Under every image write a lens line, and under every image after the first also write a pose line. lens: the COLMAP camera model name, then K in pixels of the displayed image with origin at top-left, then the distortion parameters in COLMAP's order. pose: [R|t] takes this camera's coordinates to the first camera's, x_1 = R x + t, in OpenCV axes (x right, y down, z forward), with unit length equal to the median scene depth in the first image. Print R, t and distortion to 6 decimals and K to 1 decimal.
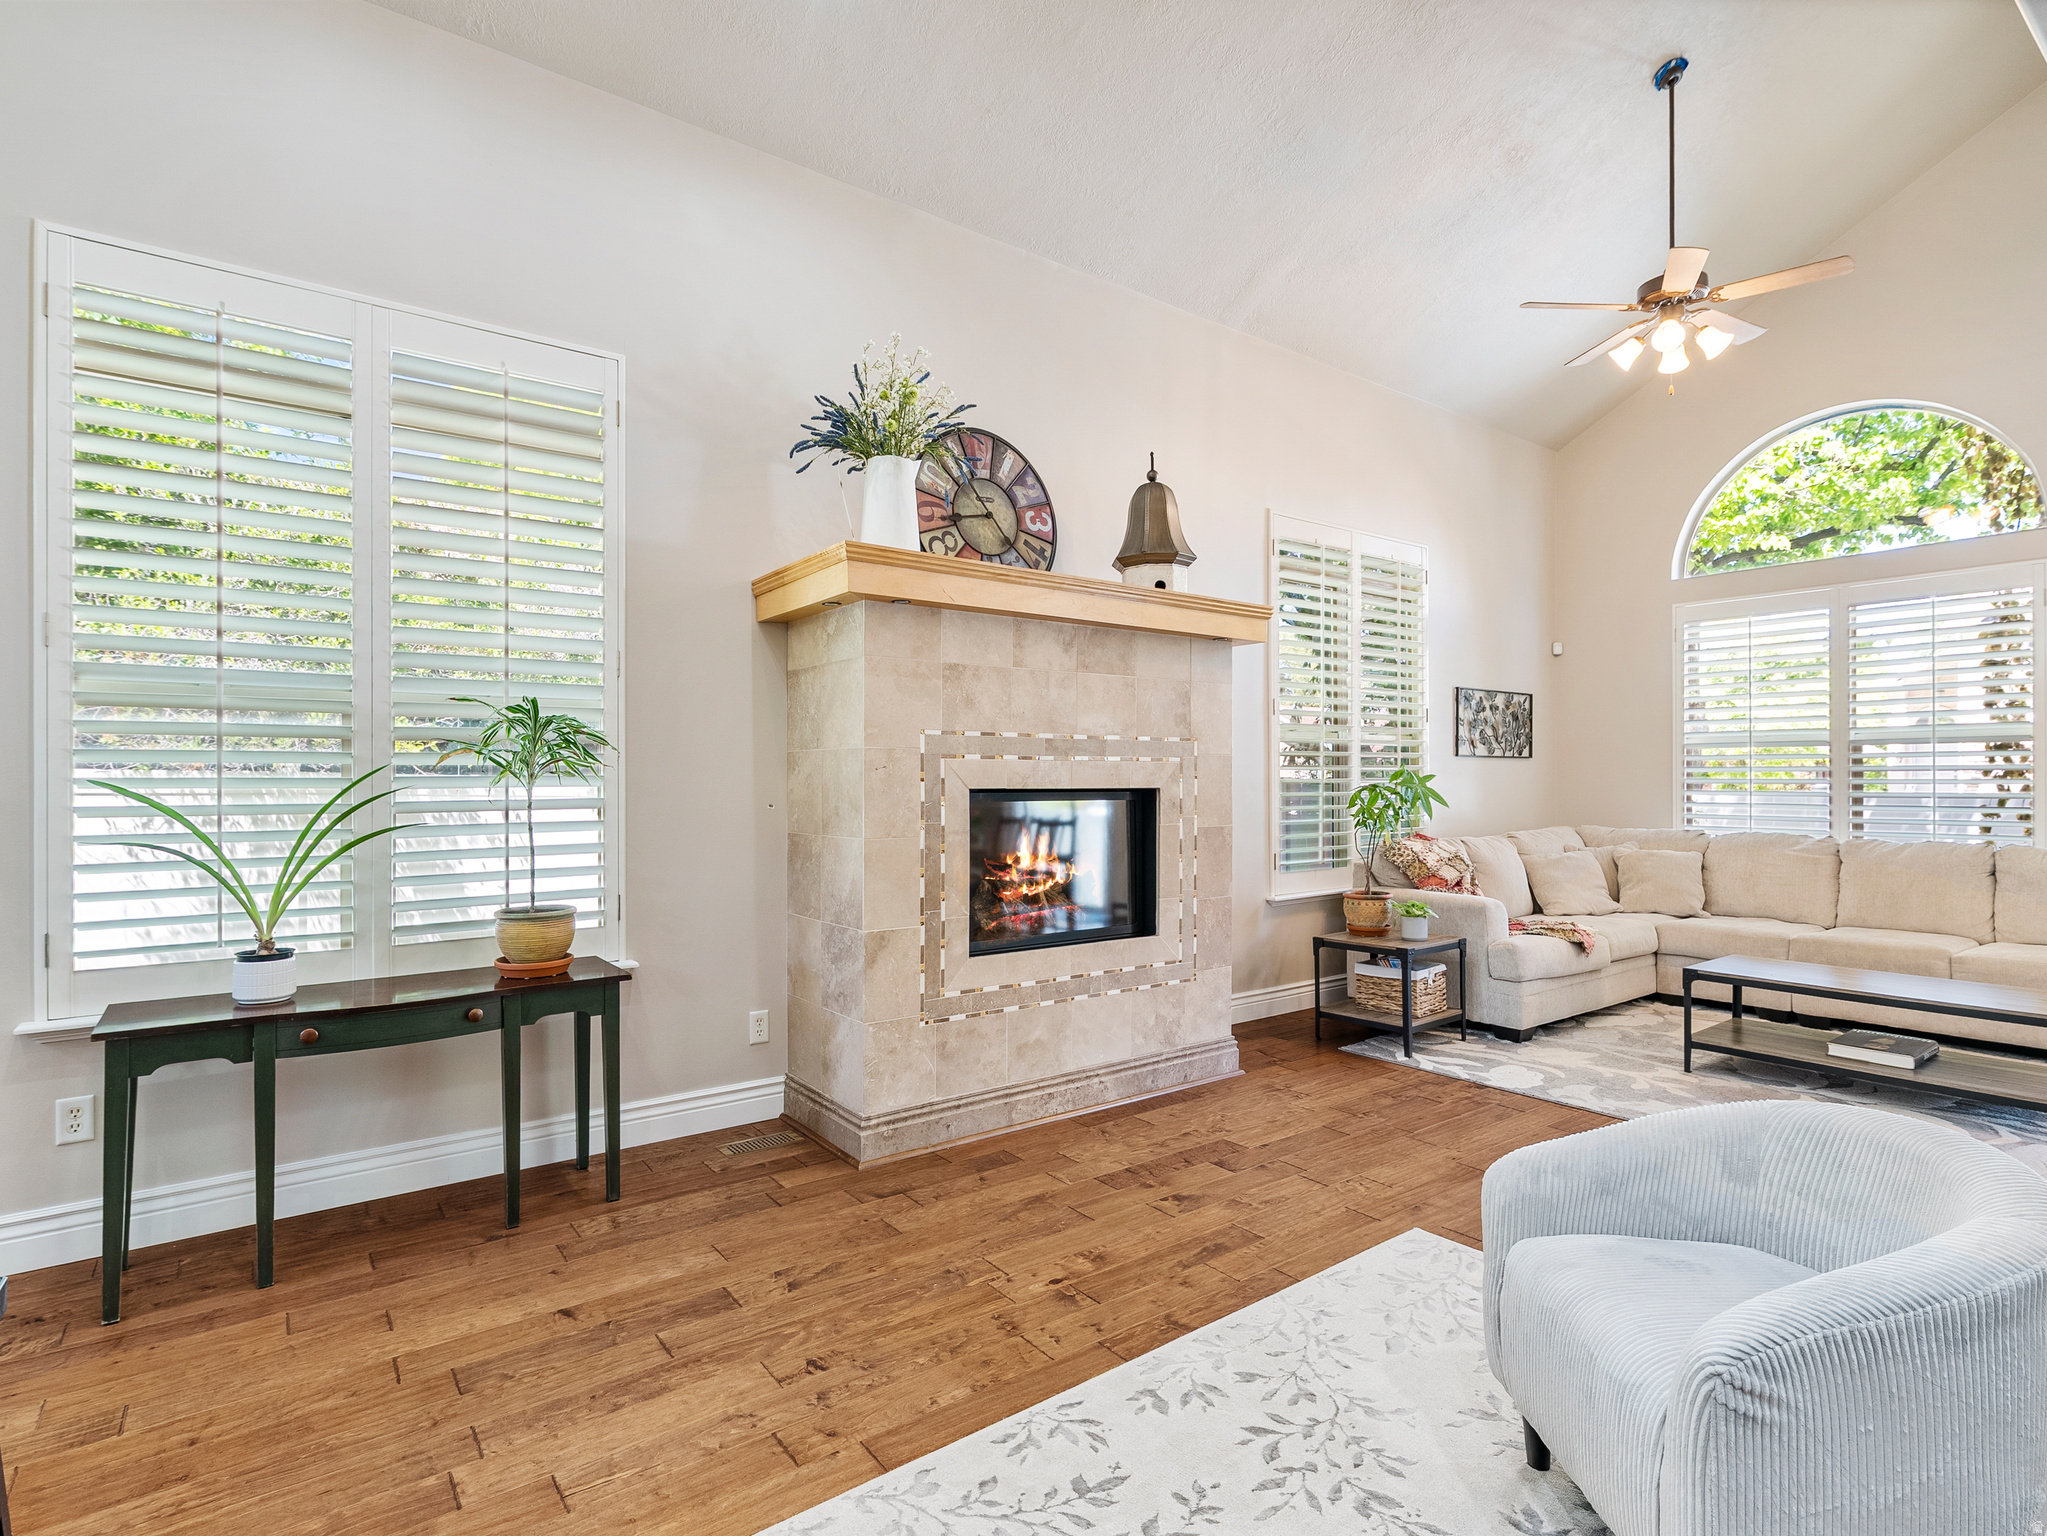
lens RADIAL K [[1038.9, 0, 1023.5], [0, 1038.9, 768.0], [0, 0, 1]] dist [-0.010100, 0.006848]
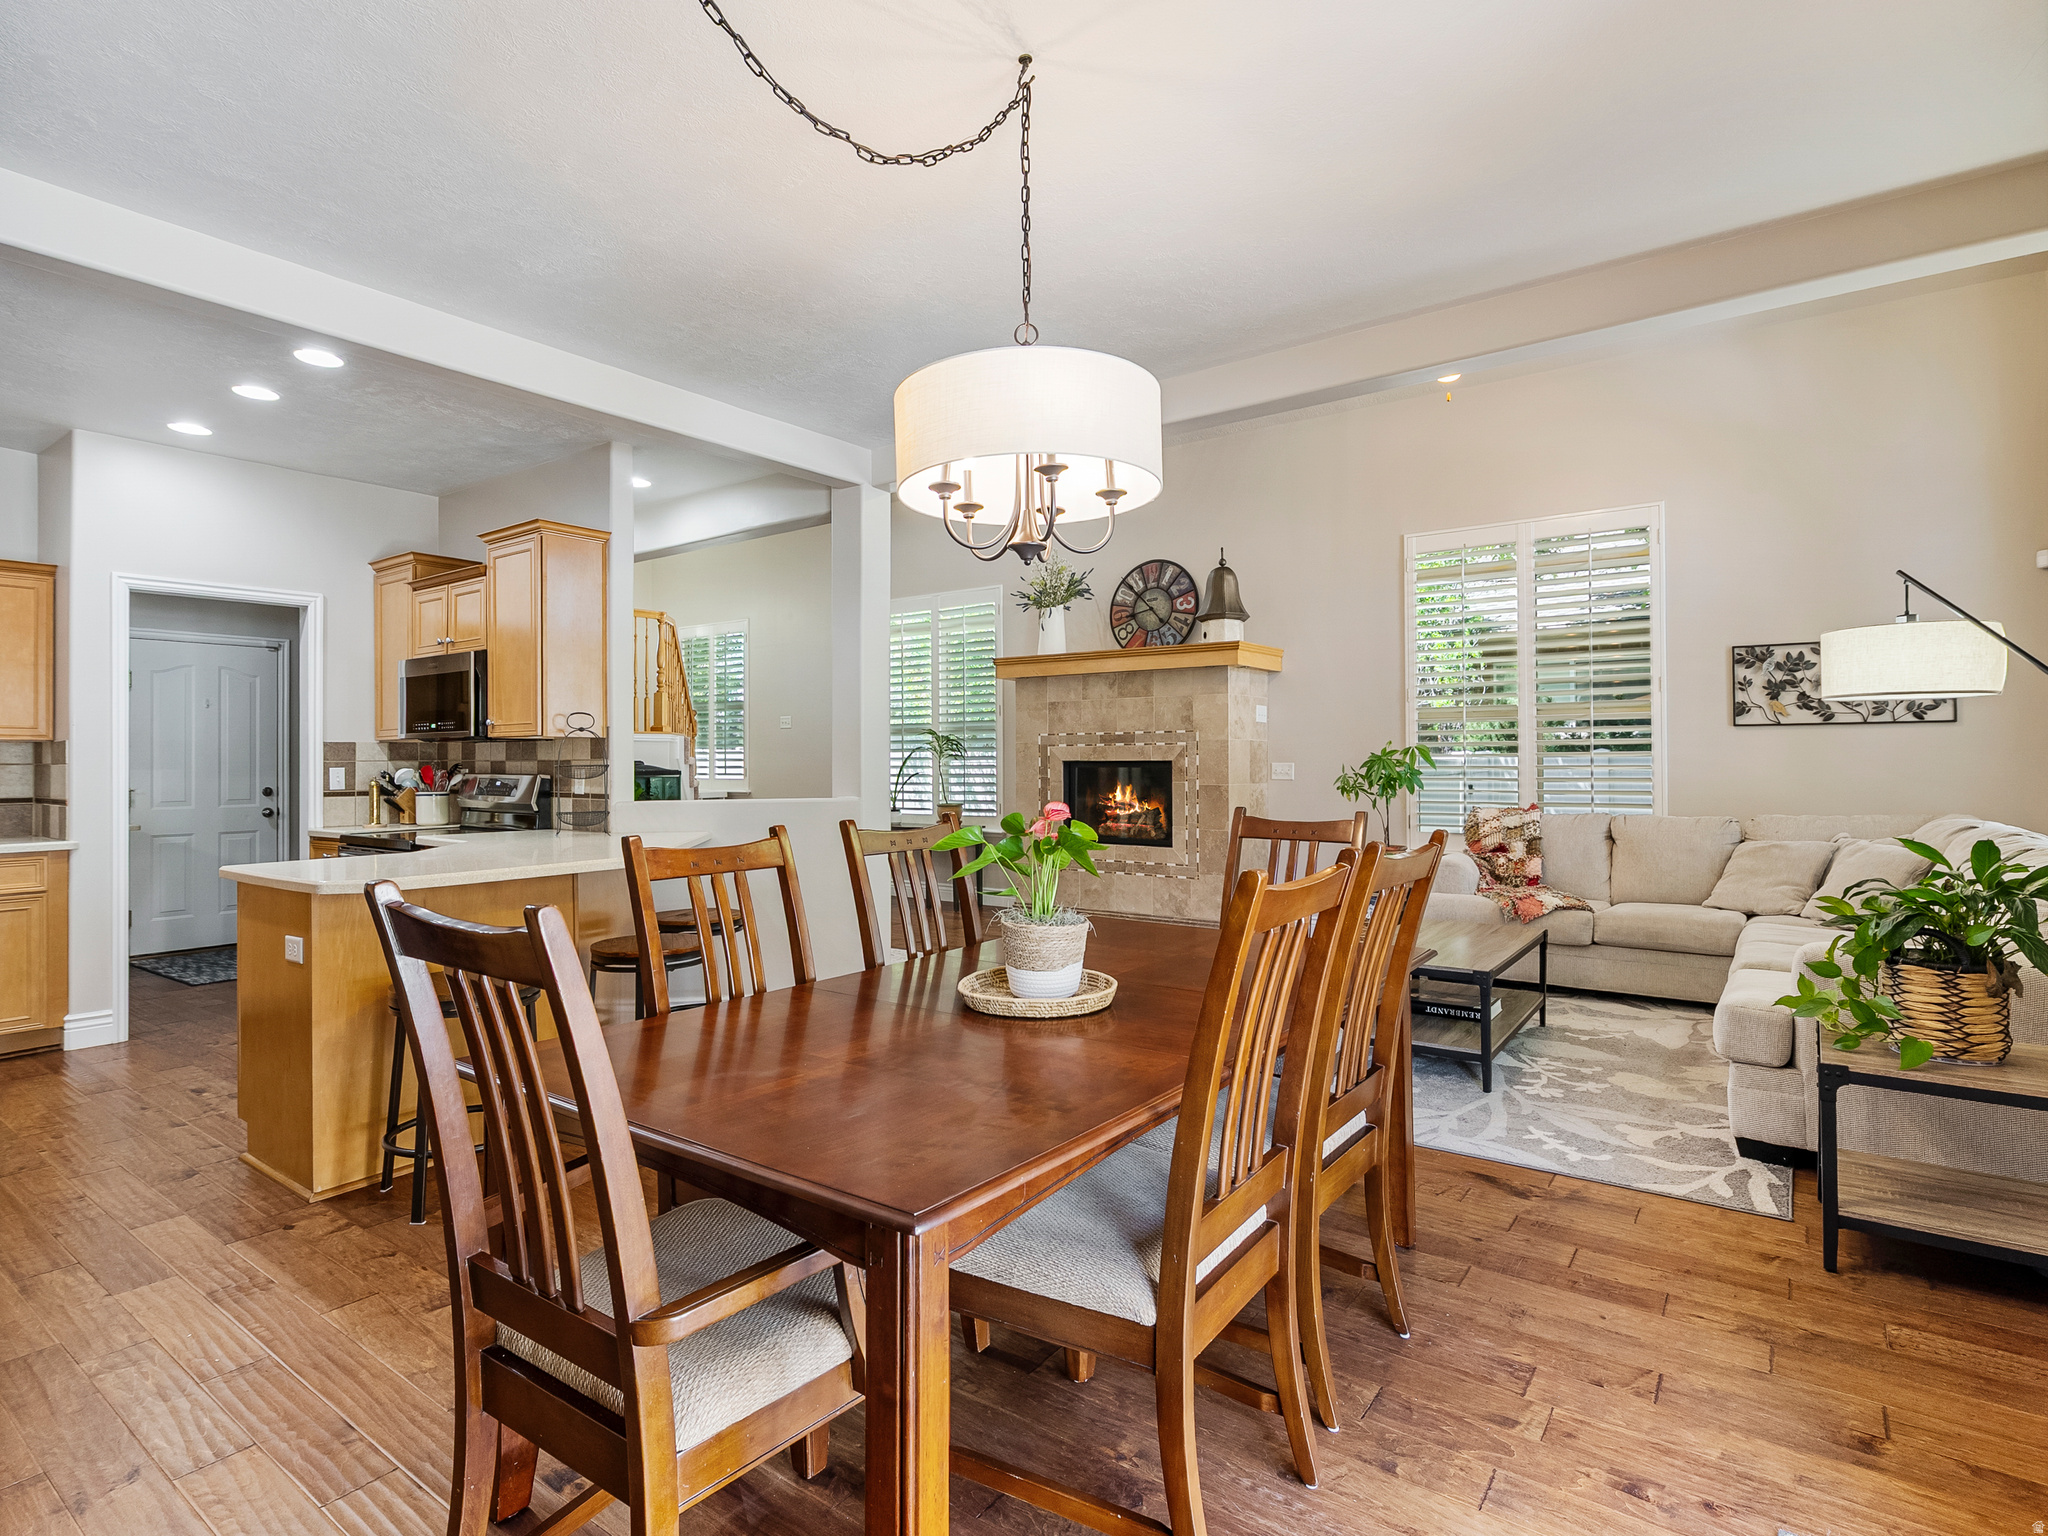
lens RADIAL K [[1039.4, 0, 1024.0], [0, 1039.4, 768.0], [0, 0, 1]] dist [-0.010100, 0.006848]
pose [[0.292640, 0.003742, -0.956215, 1.559639], [0.012299, 0.999895, 0.007676, 0.014145], [0.956144, -0.014007, 0.292563, 0.255303]]
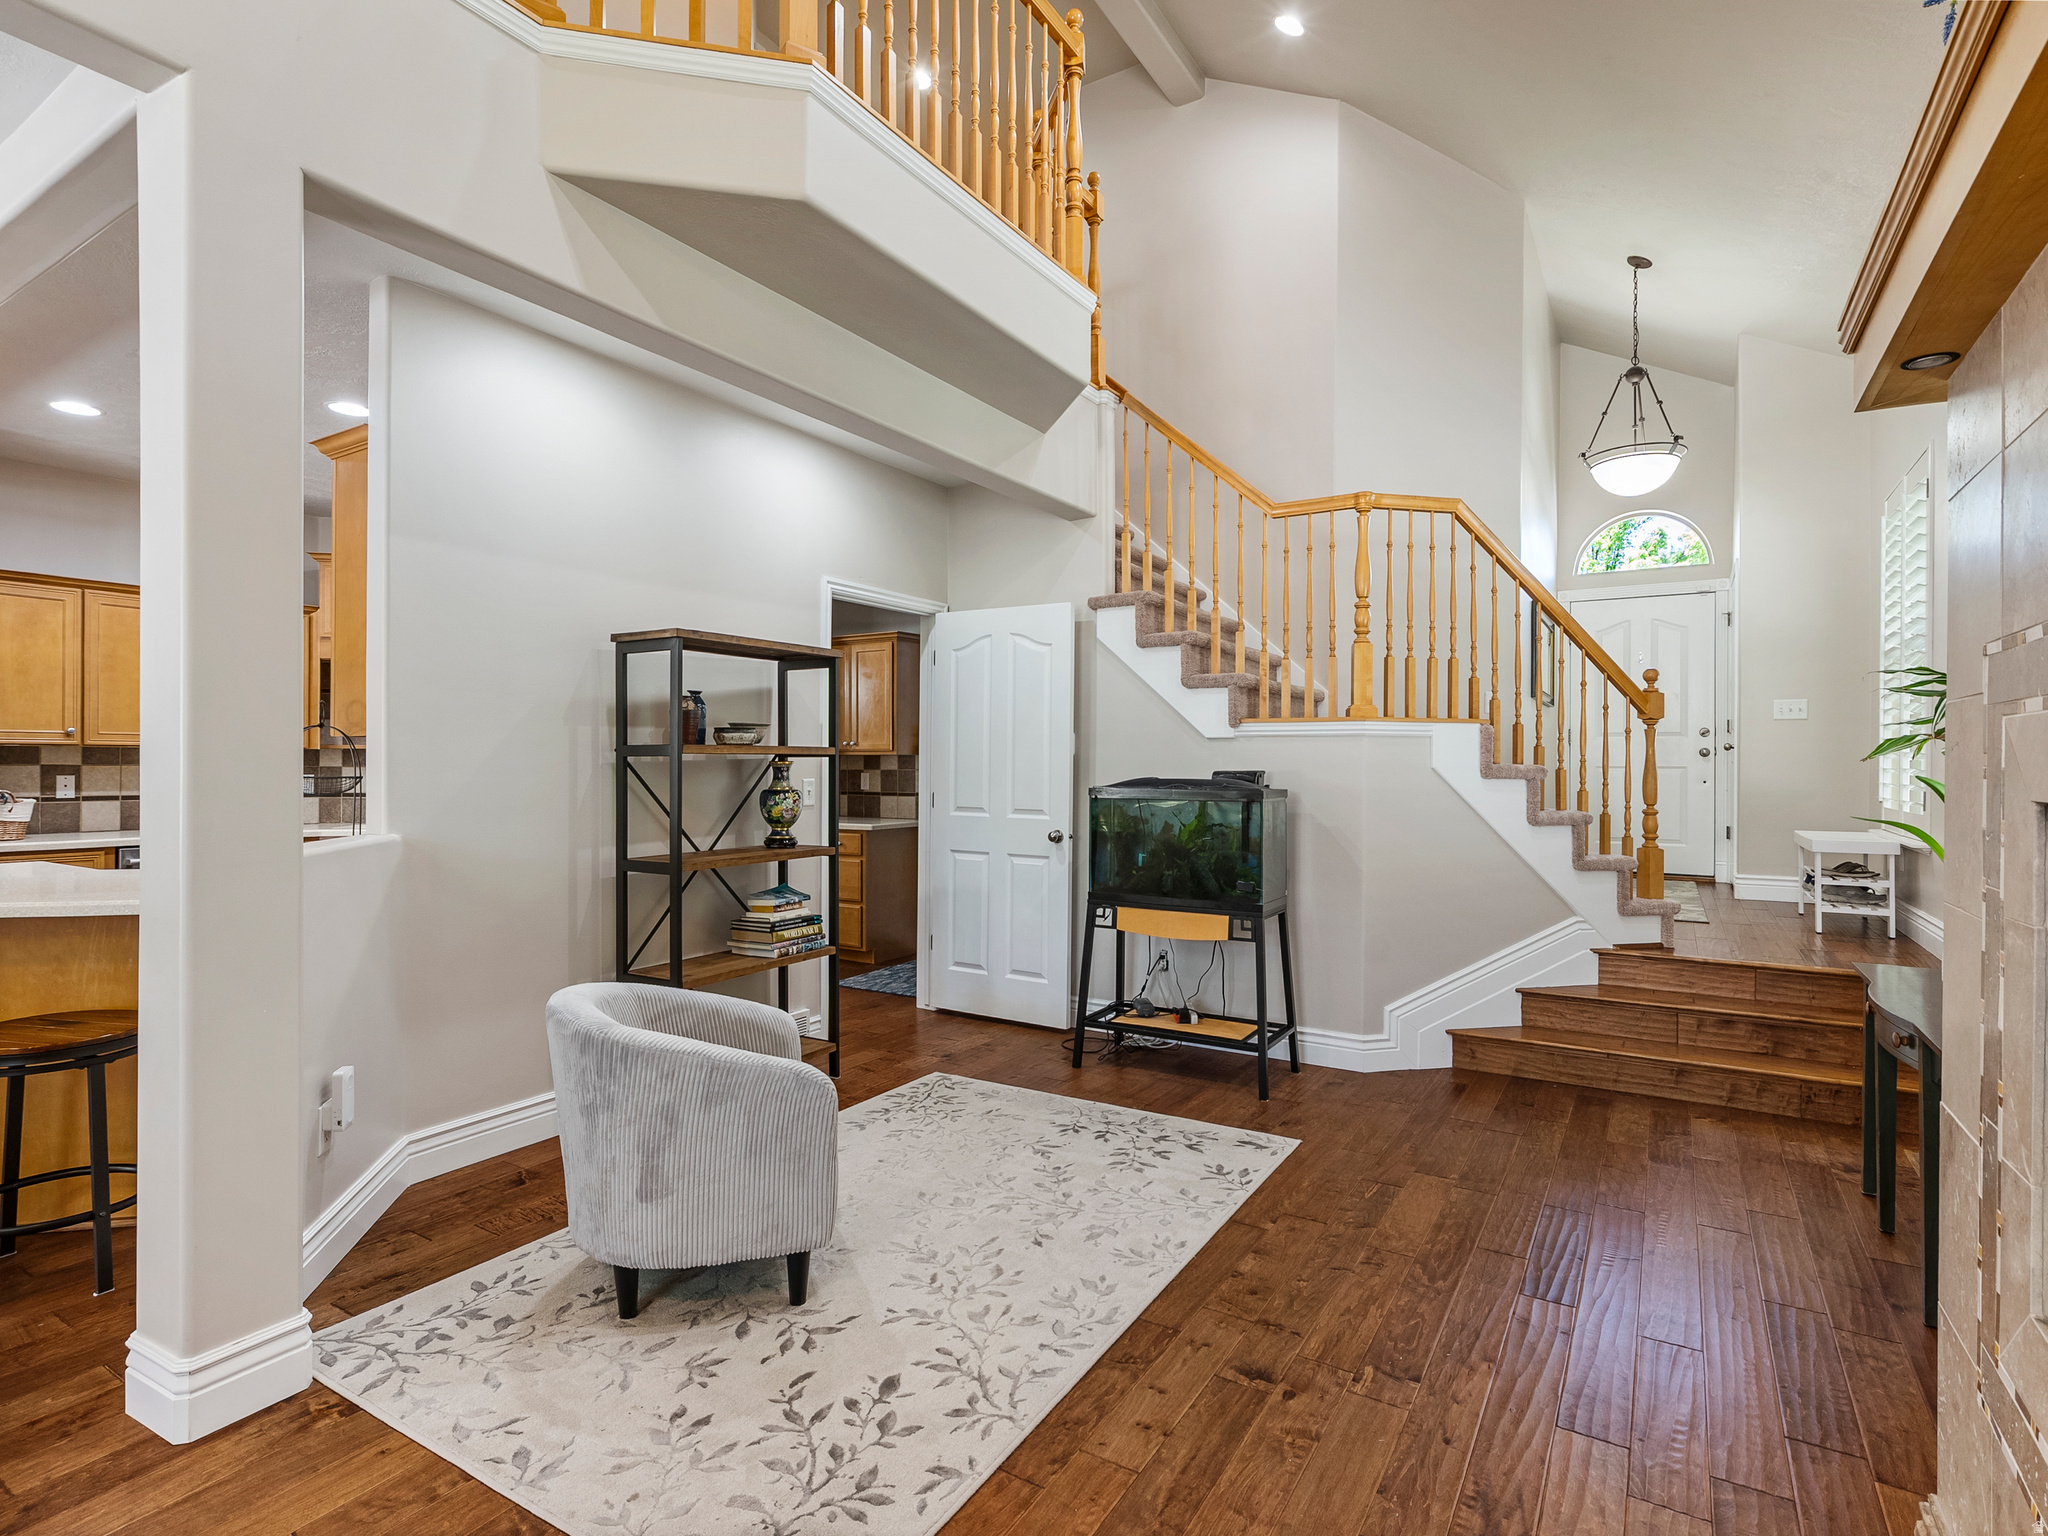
lens RADIAL K [[1039.4, 0, 1024.0], [0, 1039.4, 768.0], [0, 0, 1]] dist [-0.010100, 0.006848]
pose [[-0.930730, -0.002945, -0.365695, 0.297117], [-0.001791, 0.999992, -0.003496, 0.007806], [0.365703, -0.002599, -0.930728, 0.960795]]
